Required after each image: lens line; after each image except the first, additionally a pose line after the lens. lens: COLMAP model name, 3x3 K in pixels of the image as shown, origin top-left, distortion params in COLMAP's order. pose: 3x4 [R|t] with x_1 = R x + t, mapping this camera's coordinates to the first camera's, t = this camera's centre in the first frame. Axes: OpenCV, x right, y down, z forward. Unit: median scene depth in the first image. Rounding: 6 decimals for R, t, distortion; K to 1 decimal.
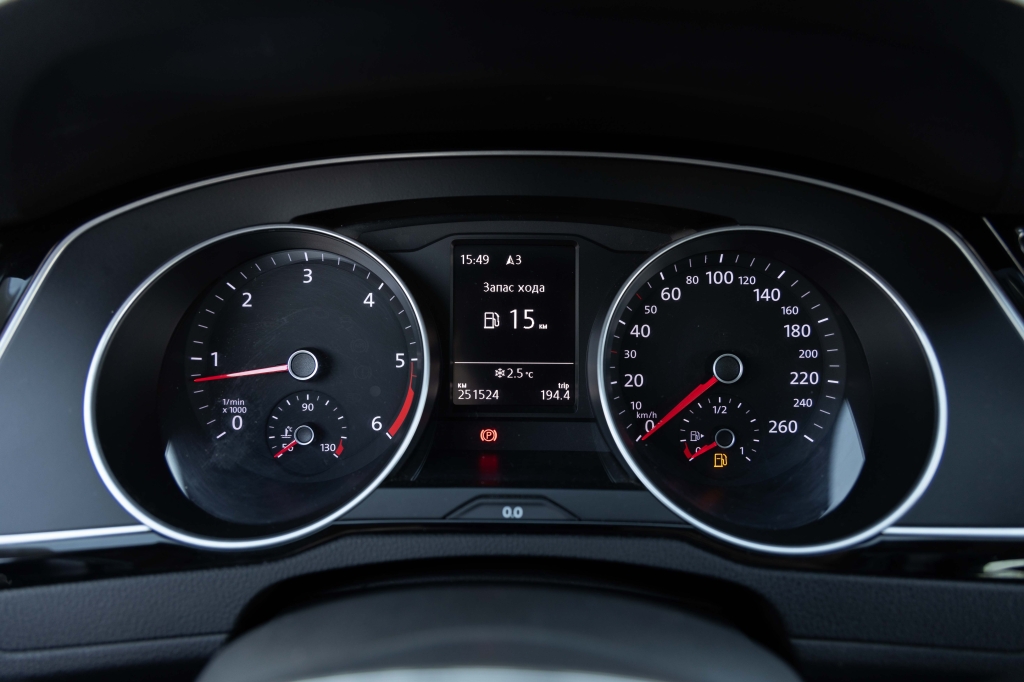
lens RADIAL K [[688.1, 0, 504.5], [0, 688.1, 337.1], [0, 0, 1]] dist [-0.001514, -0.005977]
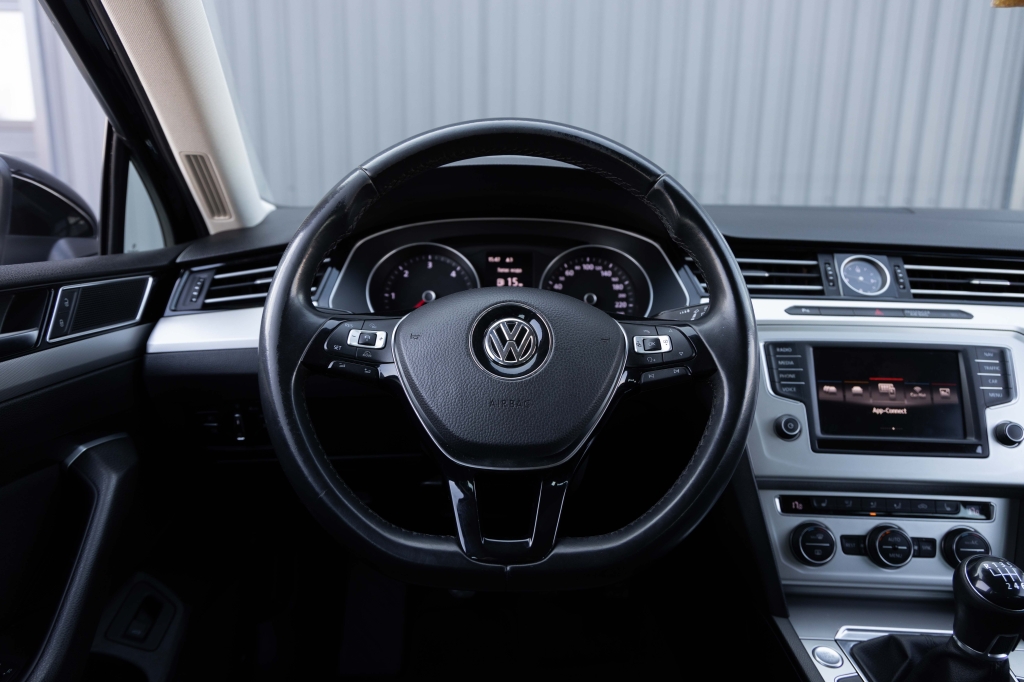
lens RADIAL K [[688.1, 0, 510.0], [0, 688.1, 338.9], [0, 0, 1]] dist [-0.001514, -0.005977]
pose [[0.999611, 0.006780, 0.027061, -0.052188], [-0.002775, 0.989371, -0.145389, 0.565903], [-0.027759, 0.145257, 0.989004, -1.540304]]
